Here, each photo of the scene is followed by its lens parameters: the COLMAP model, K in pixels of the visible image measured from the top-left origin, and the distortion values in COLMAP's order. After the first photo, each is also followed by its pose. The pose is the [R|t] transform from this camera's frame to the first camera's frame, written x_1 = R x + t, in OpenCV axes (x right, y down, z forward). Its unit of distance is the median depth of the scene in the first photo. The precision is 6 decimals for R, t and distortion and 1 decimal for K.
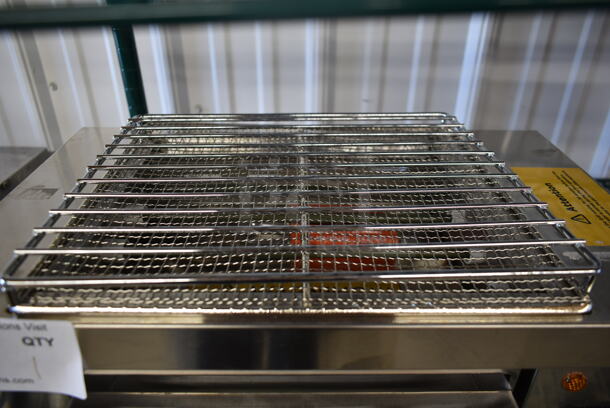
lens RADIAL K [[459.5, 0, 305.0], [0, 459.5, 204.0], [0, 0, 1]] dist [-0.010477, -0.000055]
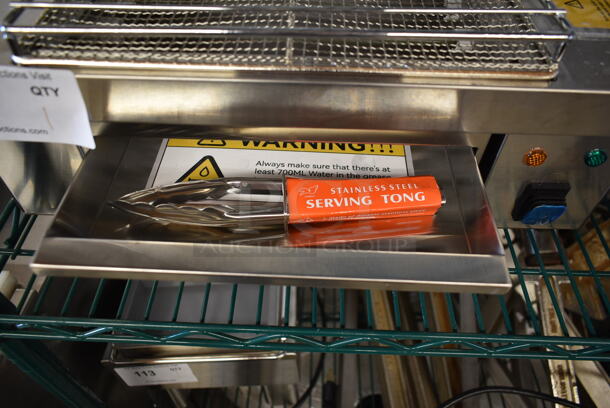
lens RADIAL K [[459.5, 0, 305.0], [0, 459.5, 204.0], [0, 0, 1]] dist [-0.010477, -0.000055]
pose [[0.999381, 0.030683, -0.017182, 0.026901], [-0.023410, 0.945068, 0.326036, 0.068975], [0.026242, -0.325432, 0.945201, -0.044324]]
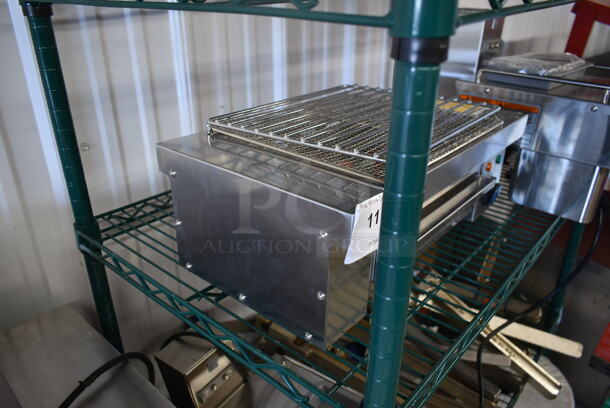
lens RADIAL K [[459.5, 0, 305.0], [0, 459.5, 204.0], [0, 0, 1]] dist [-0.010477, -0.000055]
pose [[0.657400, -0.320458, 0.682005, -0.787232], [0.374861, 0.924208, 0.072926, 0.019377], [-0.653685, 0.207716, 0.727702, -0.019984]]
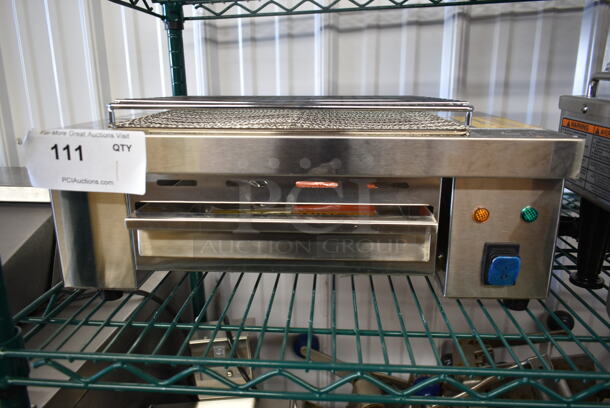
lens RADIAL K [[458.2, 0, 305.0], [0, 458.2, 204.0], [0, 0, 1]] dist [-0.007272, -0.002947]
pose [[0.997768, 0.003847, -0.066671, 0.068033], [-0.020763, 0.966734, -0.254939, 0.339169], [0.063472, 0.255755, 0.964656, -0.184151]]
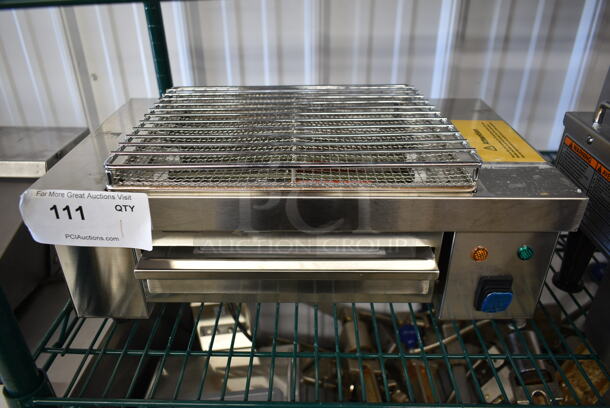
lens RADIAL K [[459.5, 0, 305.0], [0, 459.5, 204.0], [0, 0, 1]] dist [-0.010477, -0.000055]
pose [[0.999797, -0.002471, -0.020004, 0.029170], [0.002146, 0.999866, -0.016222, 0.118231], [0.020041, 0.016176, 0.999668, -0.221842]]
